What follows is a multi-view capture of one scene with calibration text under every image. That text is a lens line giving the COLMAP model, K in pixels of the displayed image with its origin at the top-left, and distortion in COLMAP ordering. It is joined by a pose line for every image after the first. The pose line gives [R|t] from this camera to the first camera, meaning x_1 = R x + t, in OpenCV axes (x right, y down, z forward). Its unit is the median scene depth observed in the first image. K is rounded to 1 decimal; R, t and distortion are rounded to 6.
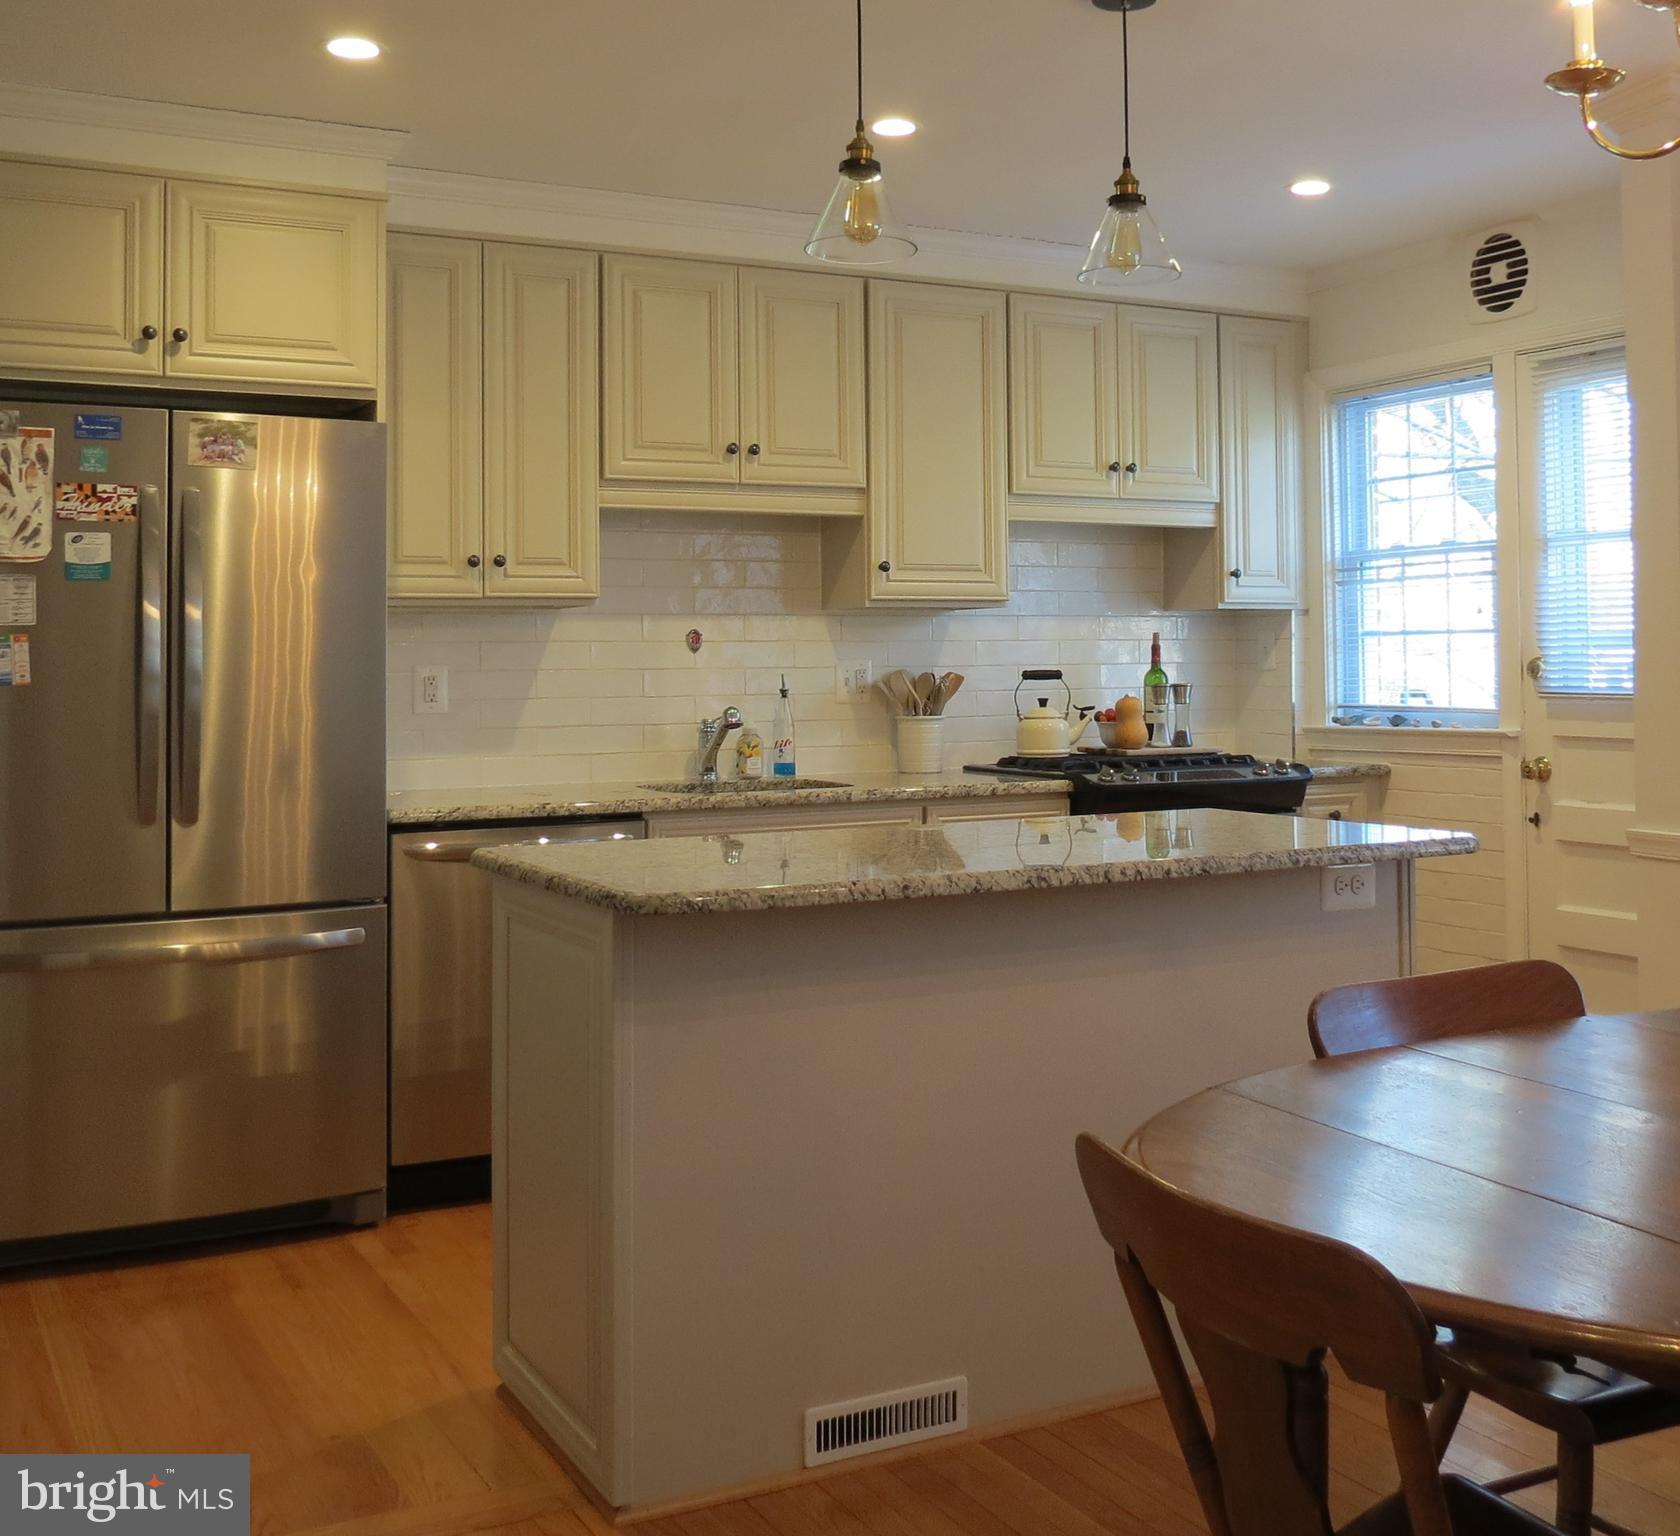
lens RADIAL K [[1924.6, 0, 936.3], [0, 1924.6, 572.8], [0, 0, 1]] dist [-0.007634, 0.000000]
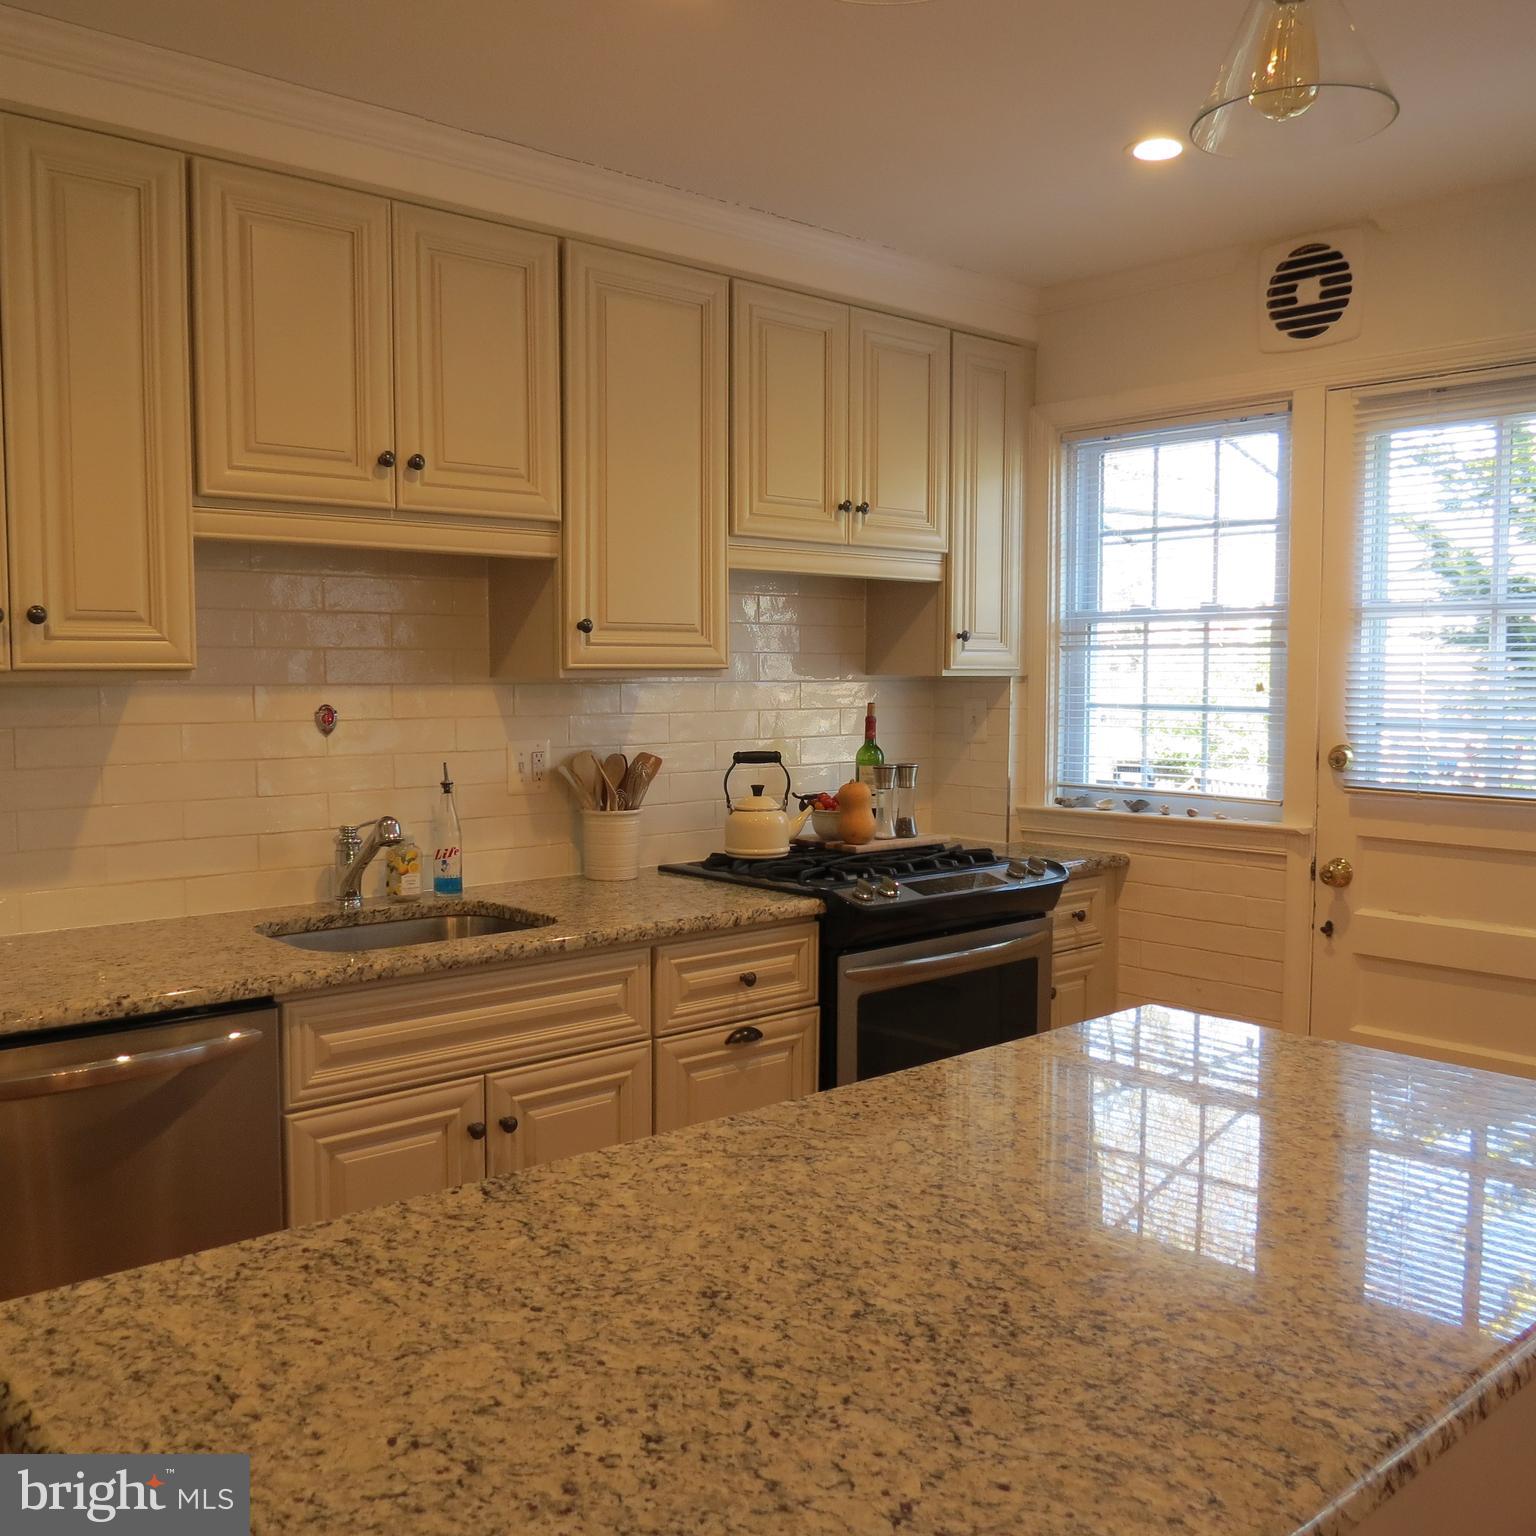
lens RADIAL K [[1475.4, 0, 772.2], [0, 1475.4, 763.4], [0, 0, 1]] dist [-0.015531, 0.000000]
pose [[0.975835, -0.001812, 0.218500, -0.079376], [-0.022362, 0.993887, 0.108111, -0.013465], [-0.217361, -0.110384, 0.969830, 0.392298]]
